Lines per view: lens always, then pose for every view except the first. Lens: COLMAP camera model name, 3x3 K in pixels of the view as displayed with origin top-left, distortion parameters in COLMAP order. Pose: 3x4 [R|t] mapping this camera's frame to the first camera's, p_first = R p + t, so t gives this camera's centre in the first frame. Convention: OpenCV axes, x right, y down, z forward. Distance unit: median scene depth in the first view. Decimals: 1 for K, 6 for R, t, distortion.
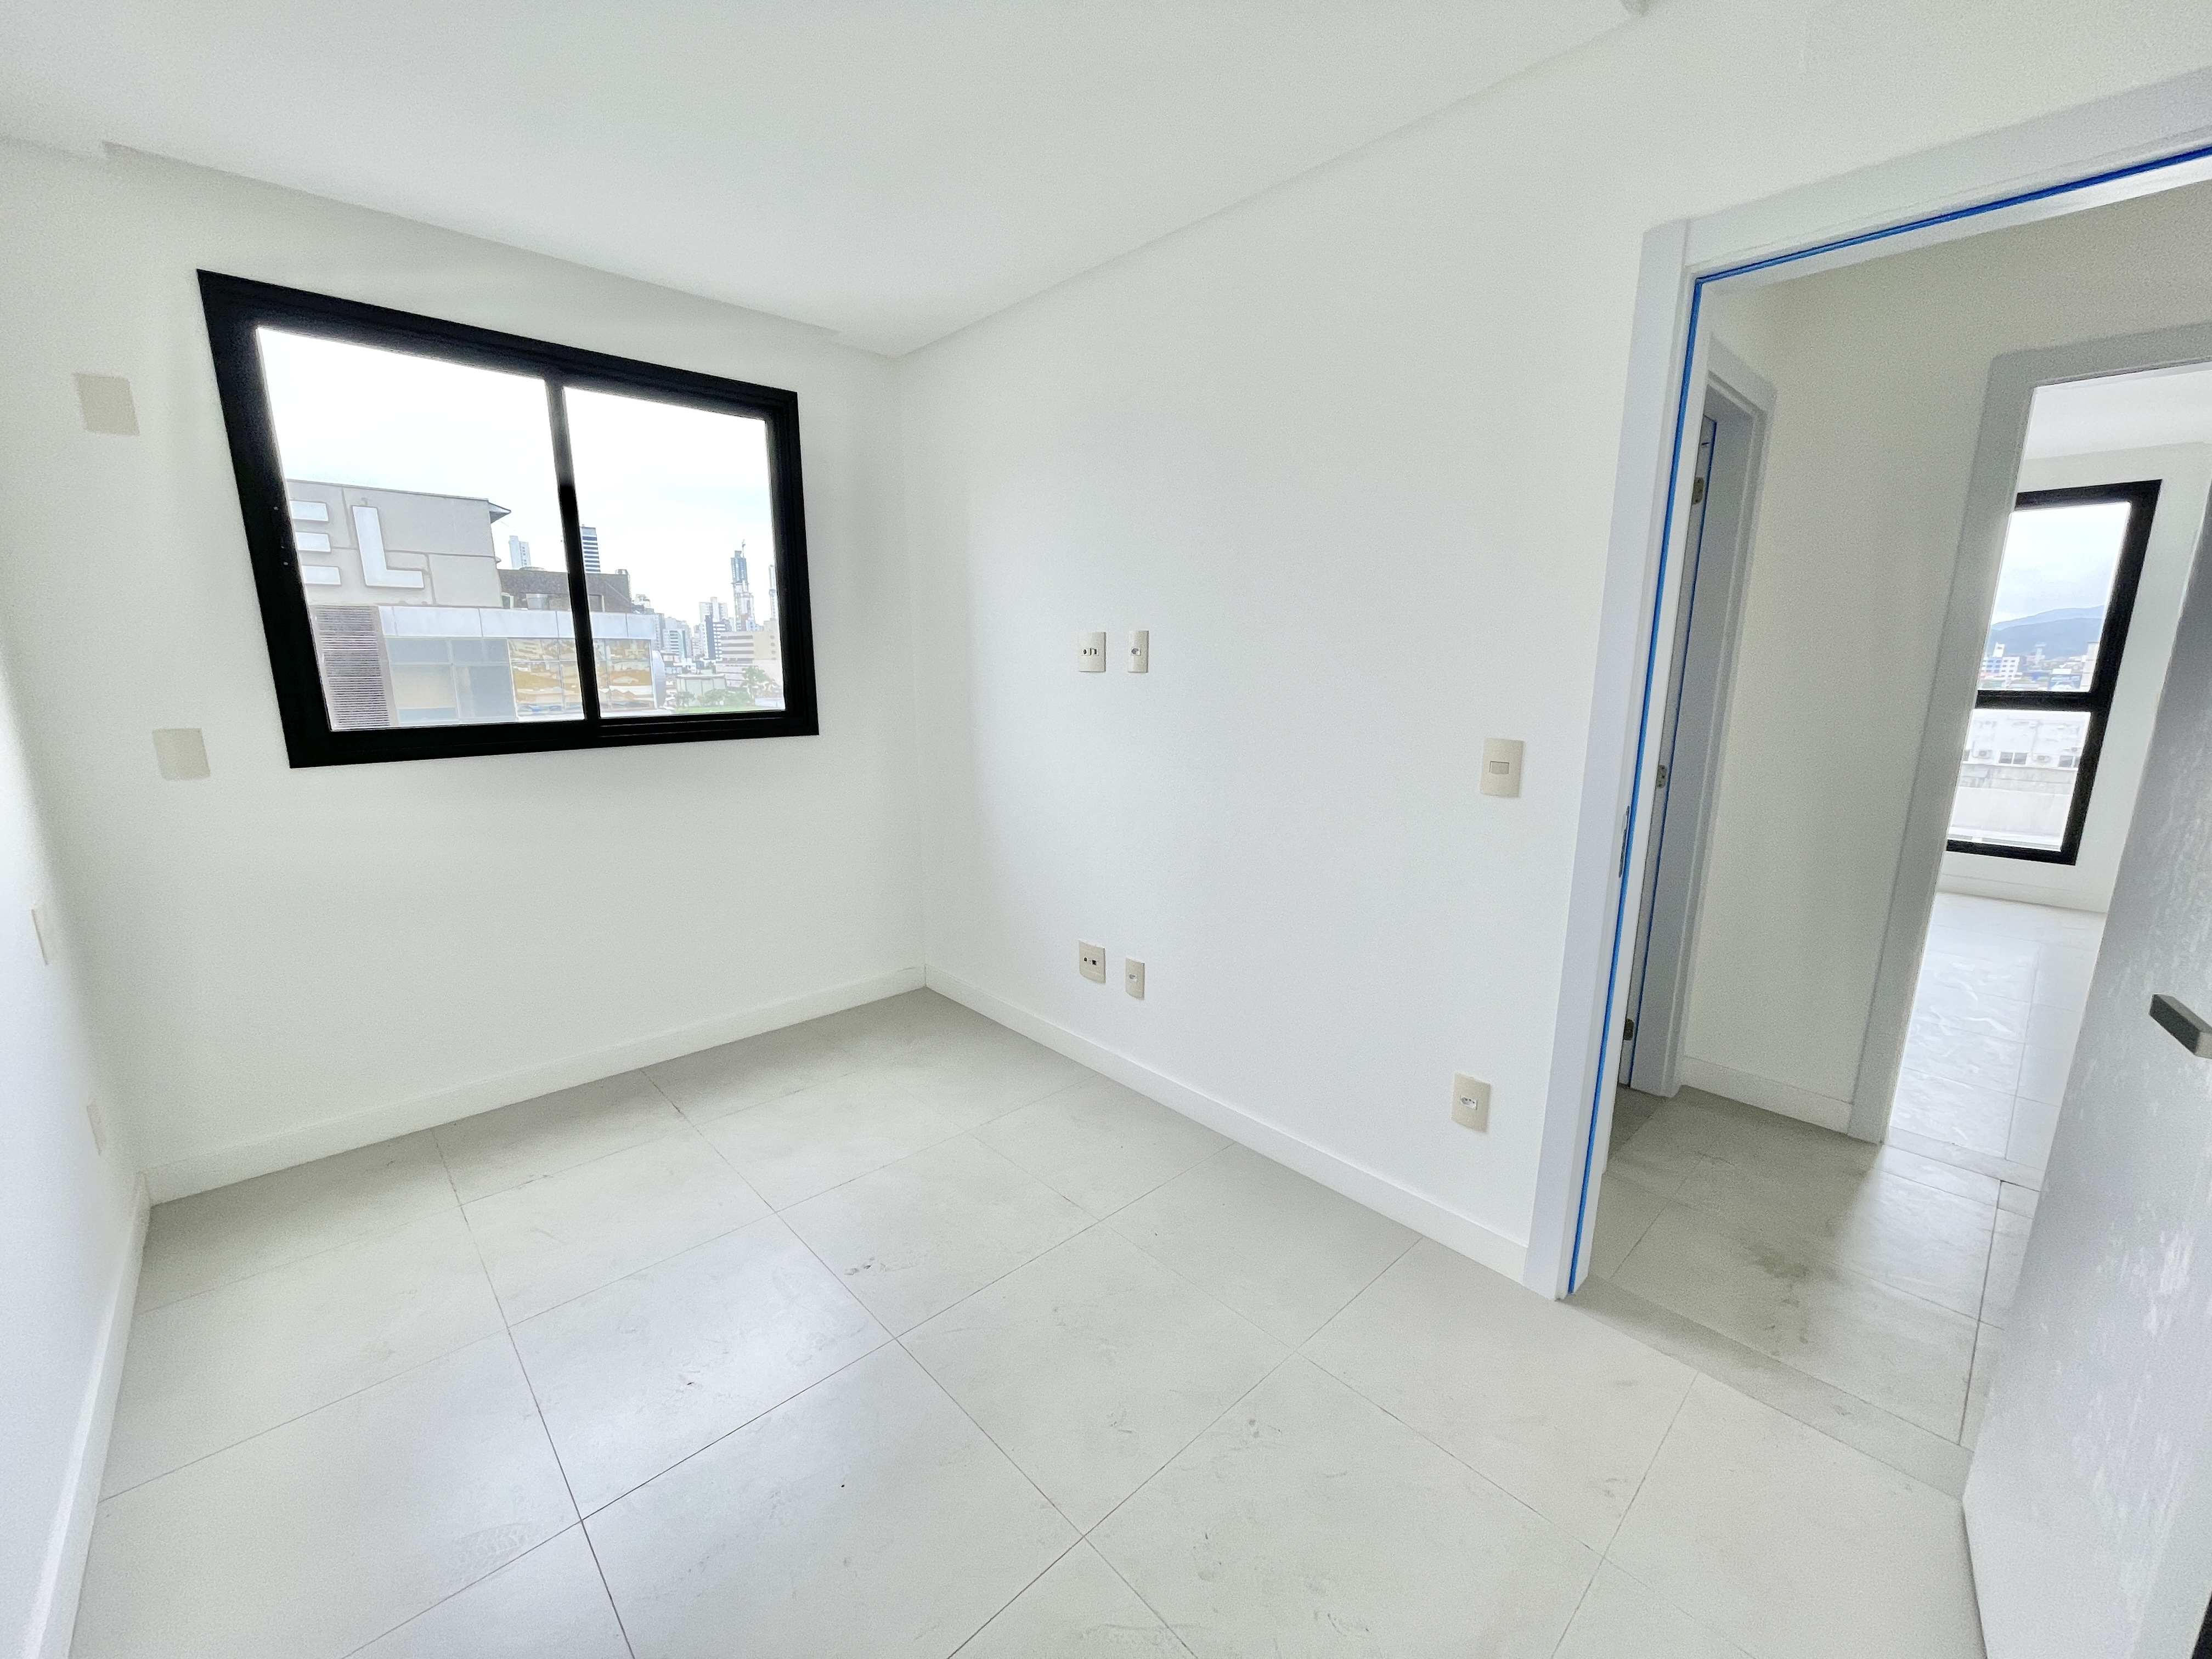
lens RADIAL K [[890.3, 0, 1078.8], [0, 890.3, 820.9], [0, 0, 1]] dist [-0.000736, -0.001226]
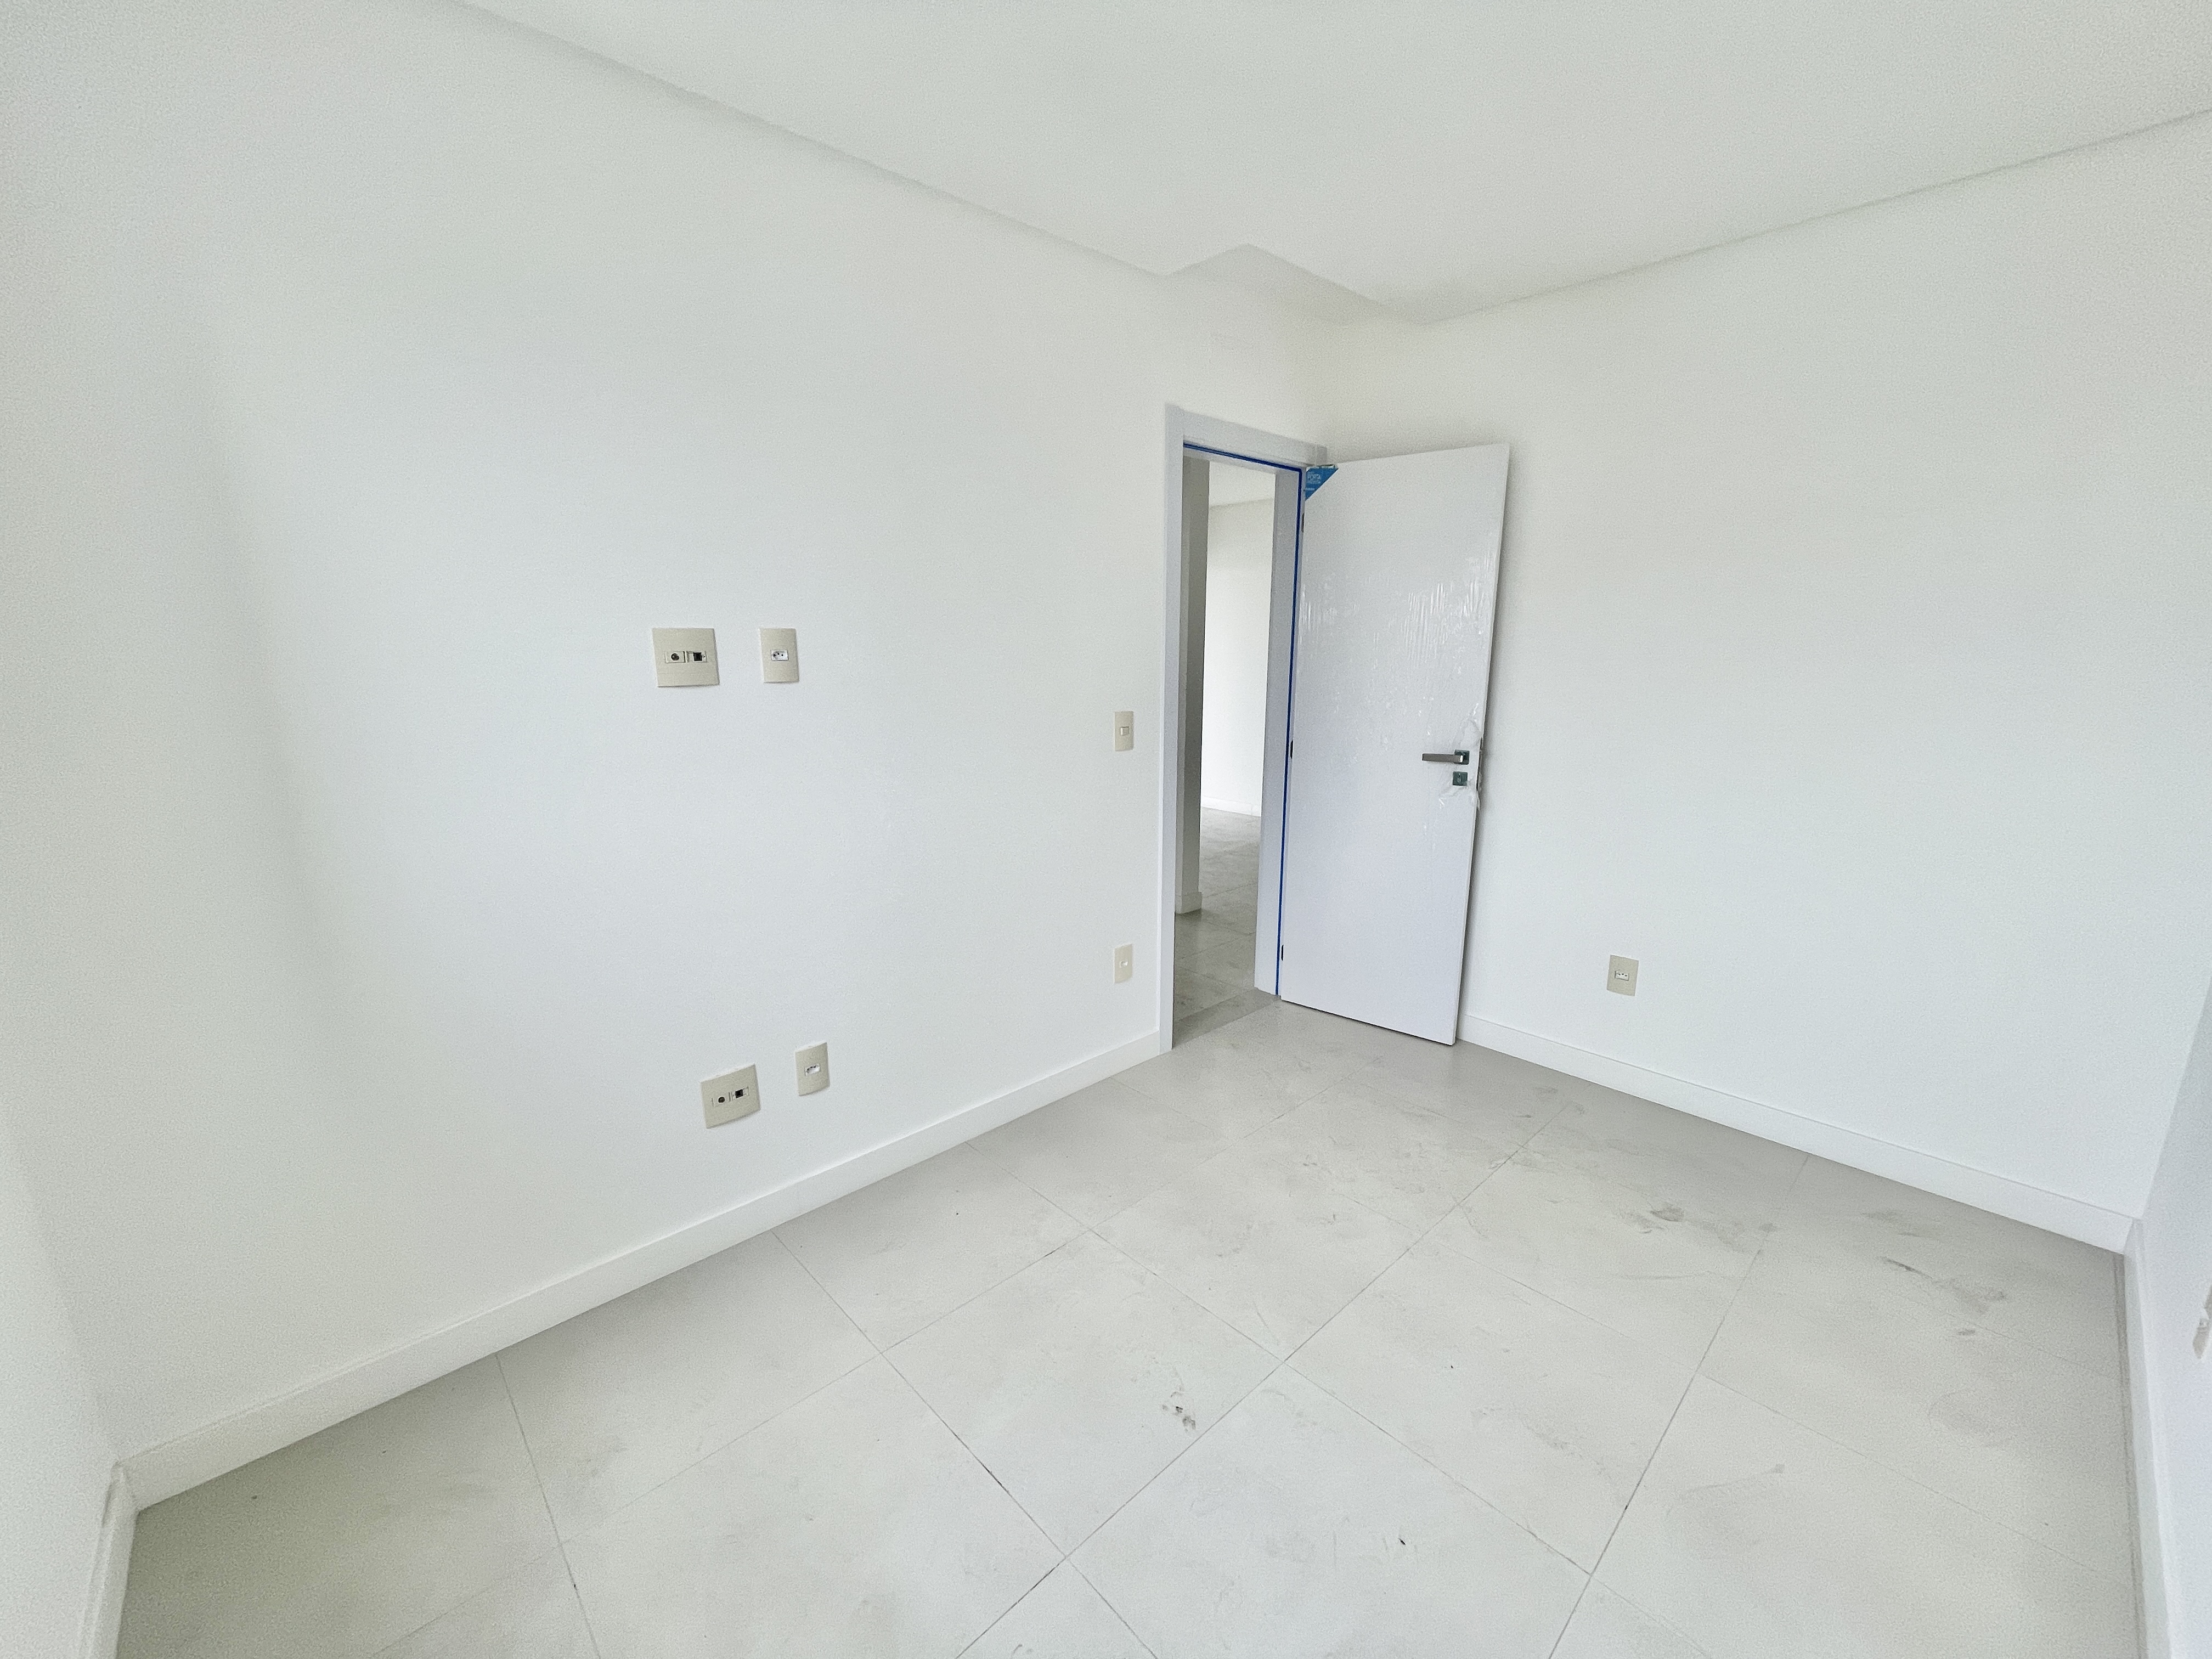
lens RADIAL K [[890.3, 0, 1099.3], [0, 890.3, 831.3], [0, 0, 1]] dist [-0.000736, -0.001226]
pose [[-0.016033, -0.207847, 0.978030, -0.637595], [0.185009, 0.960649, 0.207186, -0.135763], [-0.982606, 0.184266, 0.023051, 0.662418]]
